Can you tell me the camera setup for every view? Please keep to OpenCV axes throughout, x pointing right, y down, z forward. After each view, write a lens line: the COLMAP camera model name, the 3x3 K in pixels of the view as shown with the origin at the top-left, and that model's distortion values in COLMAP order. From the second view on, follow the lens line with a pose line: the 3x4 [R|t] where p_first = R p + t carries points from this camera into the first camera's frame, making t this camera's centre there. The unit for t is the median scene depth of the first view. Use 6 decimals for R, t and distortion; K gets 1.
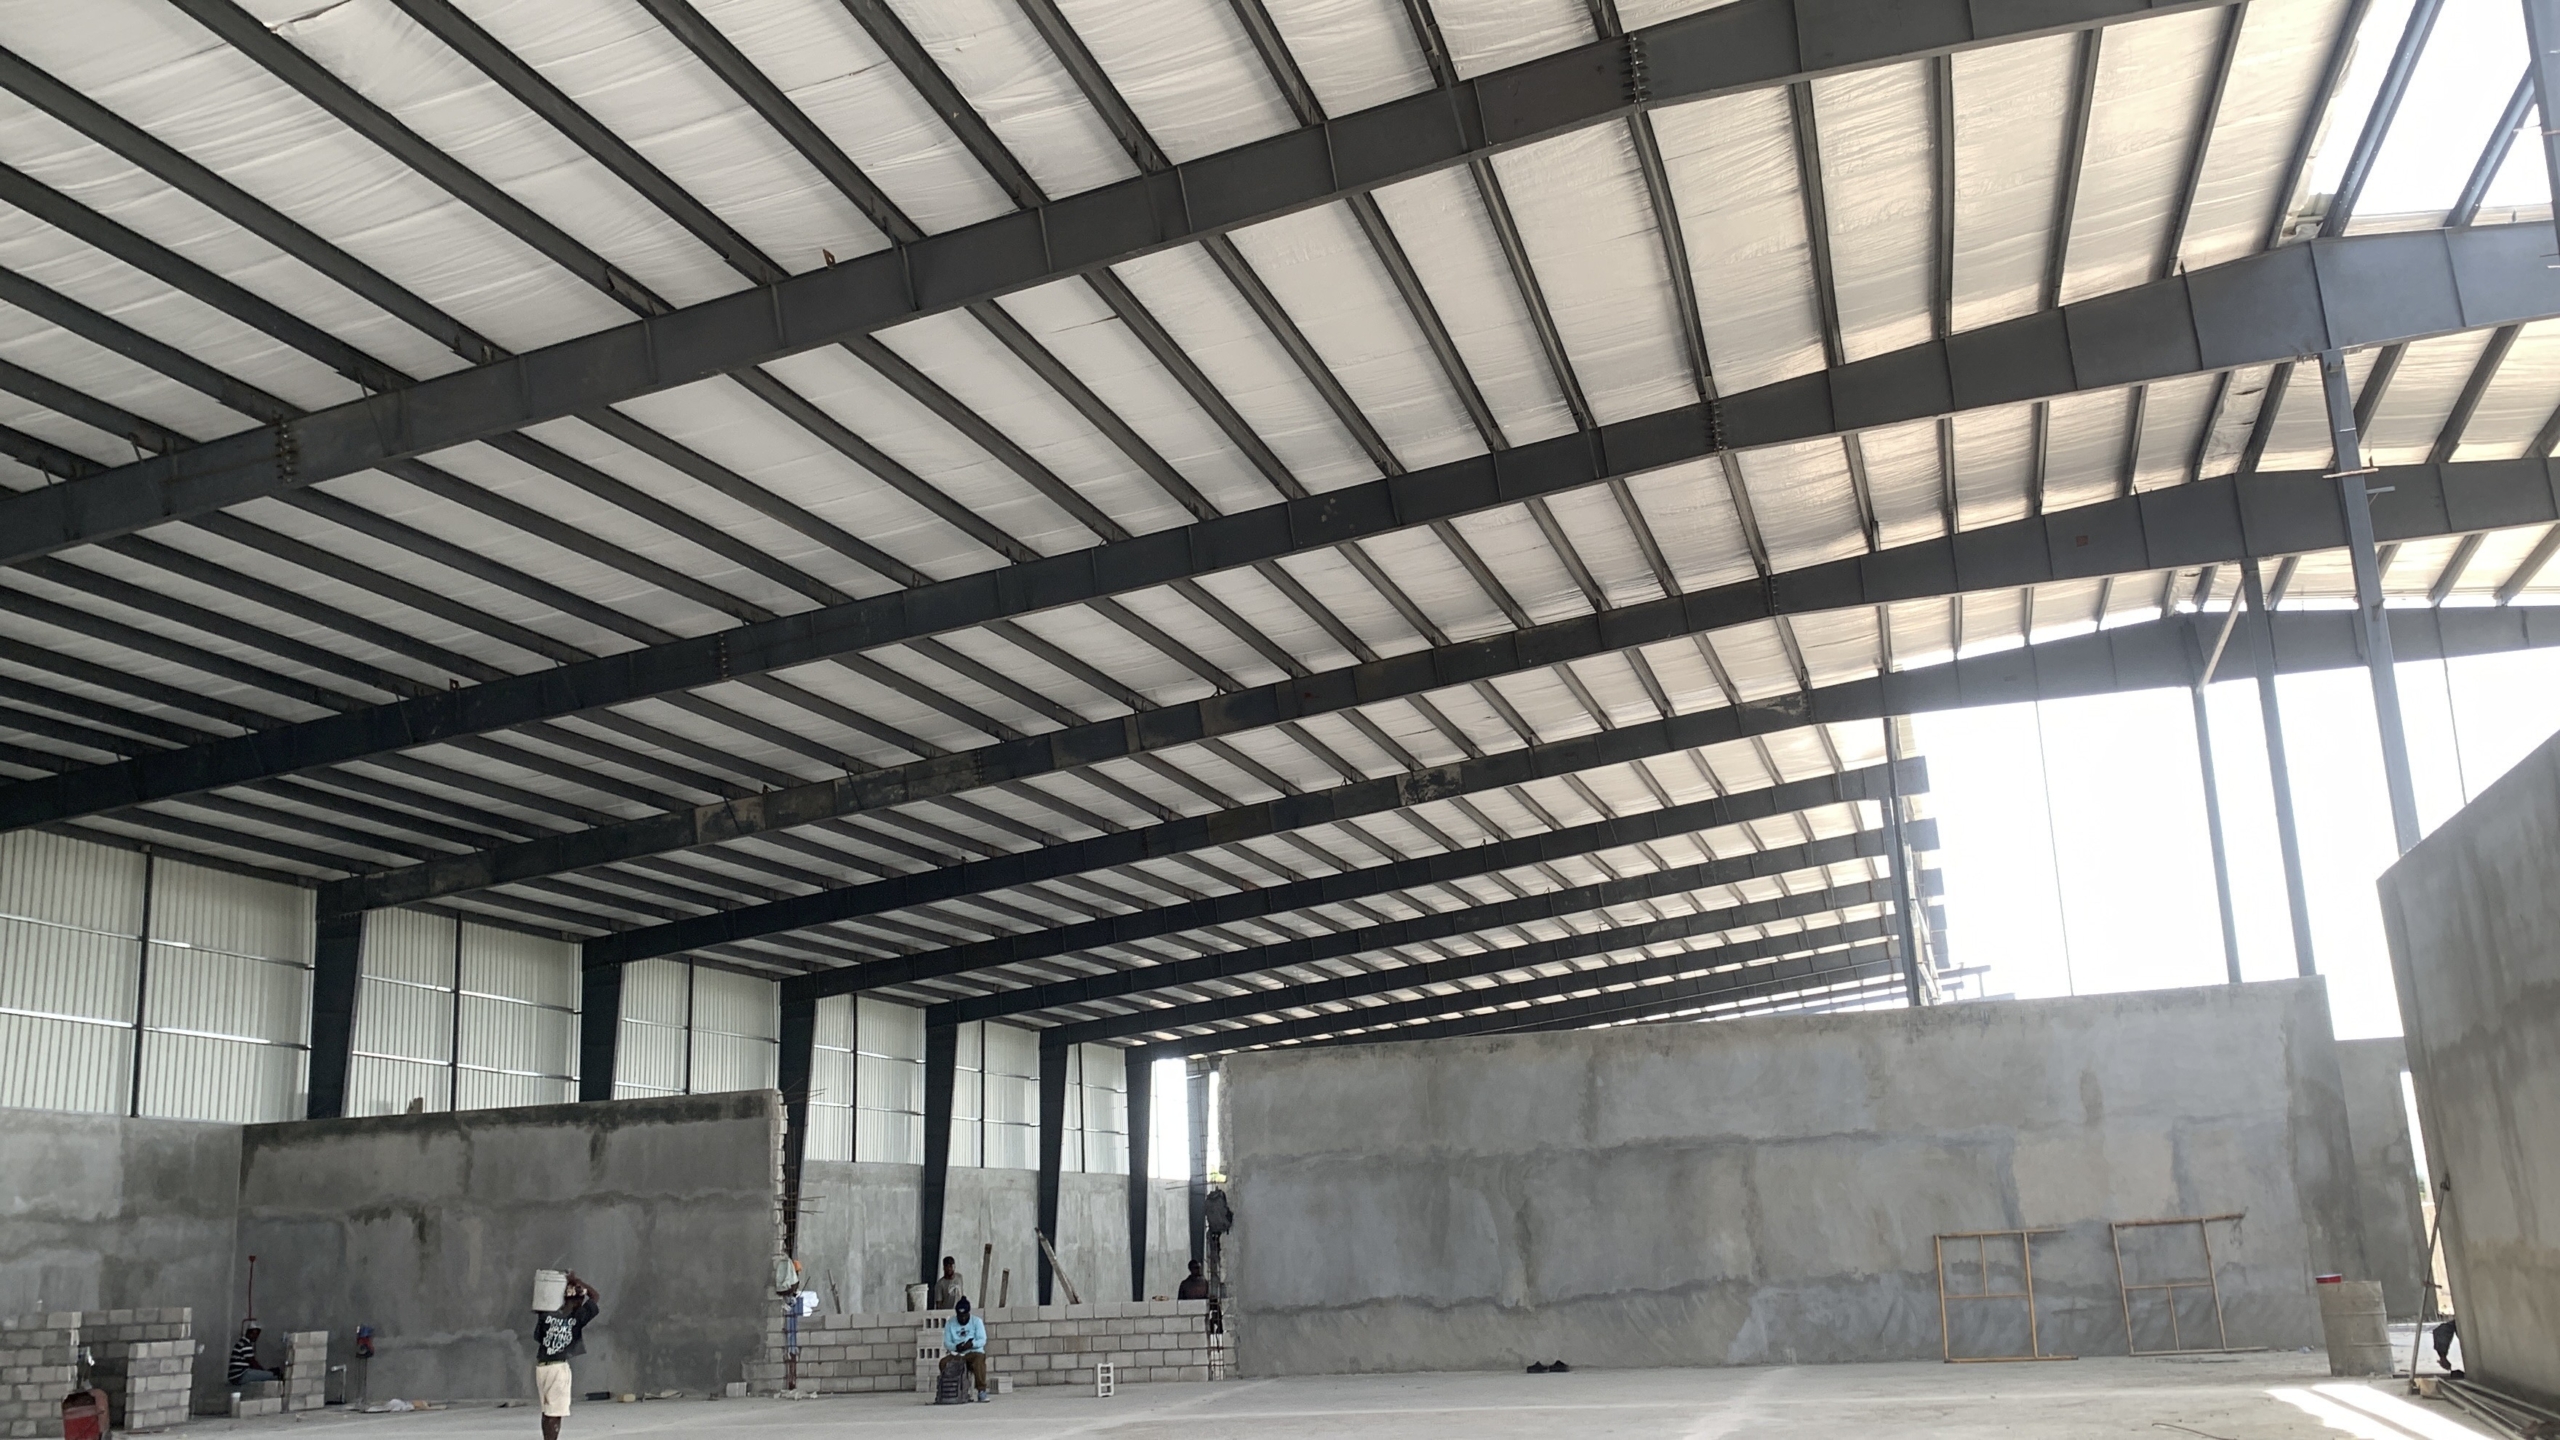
lens RADIAL K [[2242.6, 0, 1251.1], [0, 2242.6, 692.4], [0, 0, 1]] dist [0.157351, -0.453308]
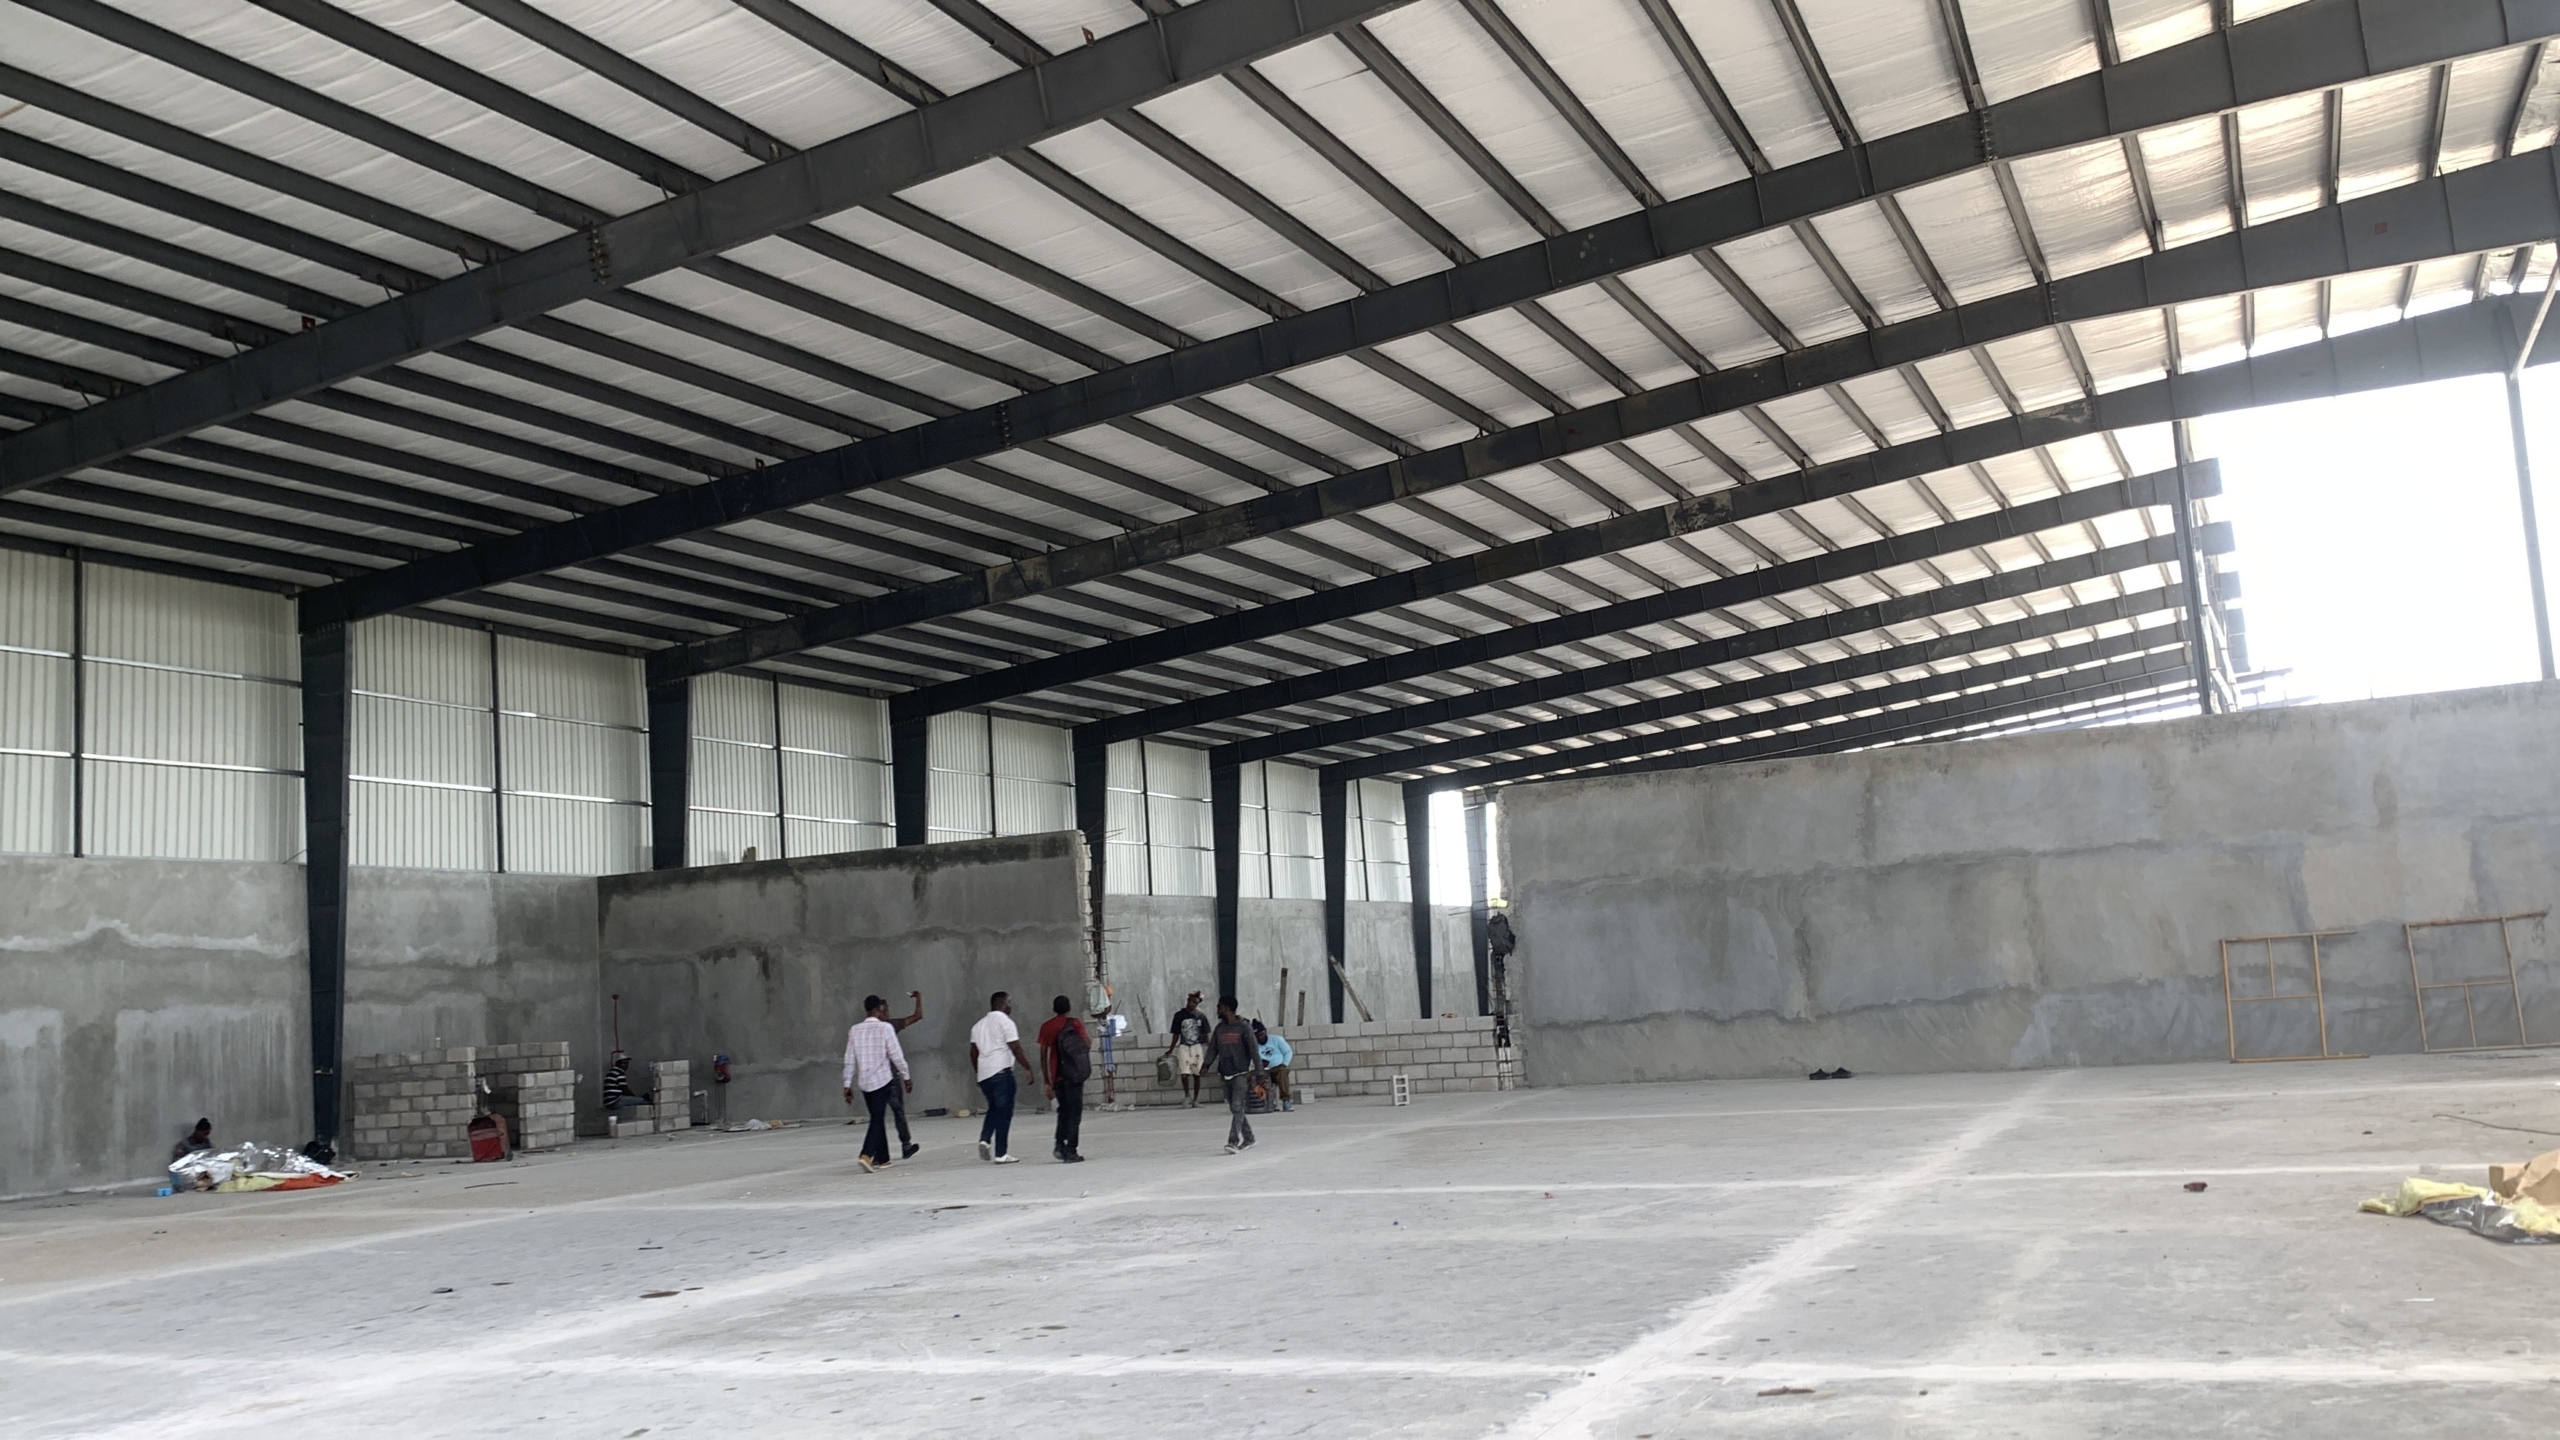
lens RADIAL K [[2248.1, 0, 1249.3], [0, 2248.1, 697.5], [0, 0, 1]] dist [0.171360, -0.494909]
pose [[0.991994, -0.036504, -0.120894, 0.000063], [0.050658, 0.991938, 0.116159, -0.005782], [0.115679, -0.121353, 0.985846, -0.028044]]
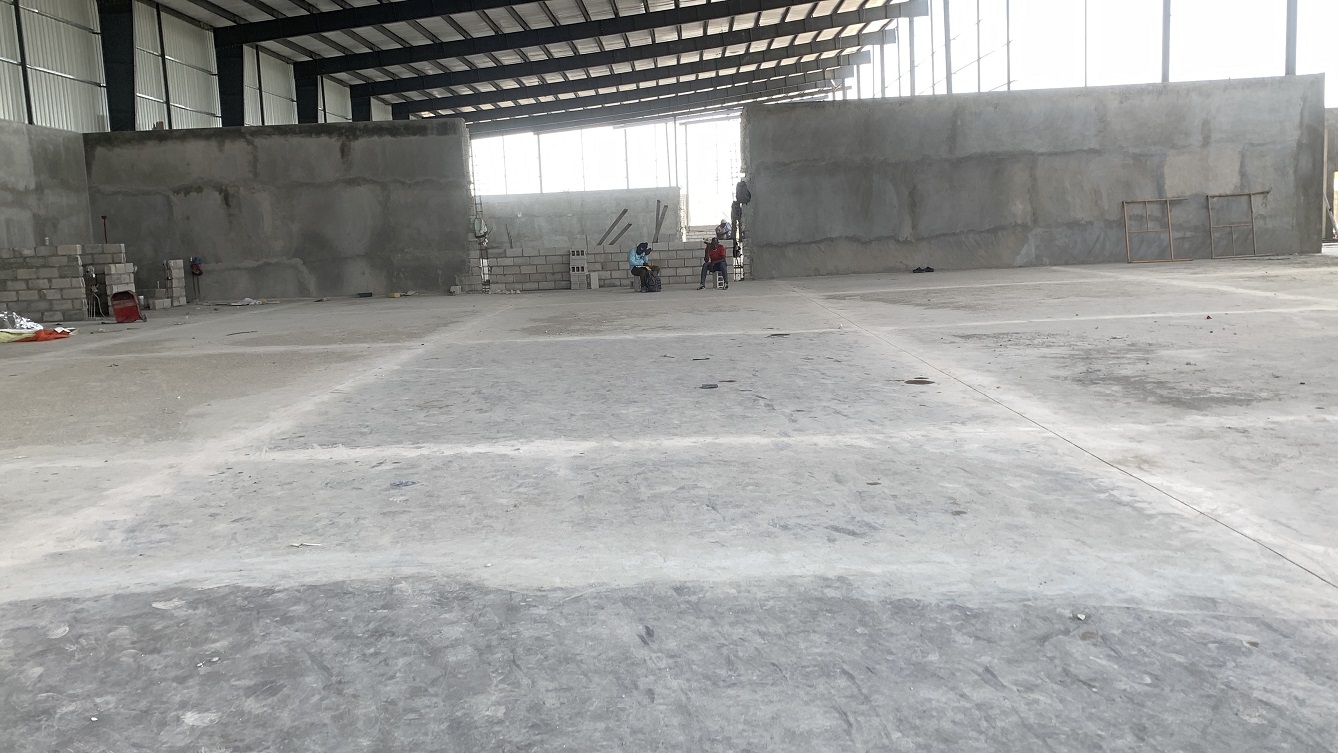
lens RADIAL K [[1160.7, 0, 656.6], [0, 1160.7, 364.1], [0, 0, 1]] dist [0.122684, -0.285483]
pose [[0.958069, -0.033406, 0.284582, -0.335813], [-0.065587, 0.941246, 0.331292, 0.052387], [-0.278929, -0.336065, 0.899588, 0.127263]]
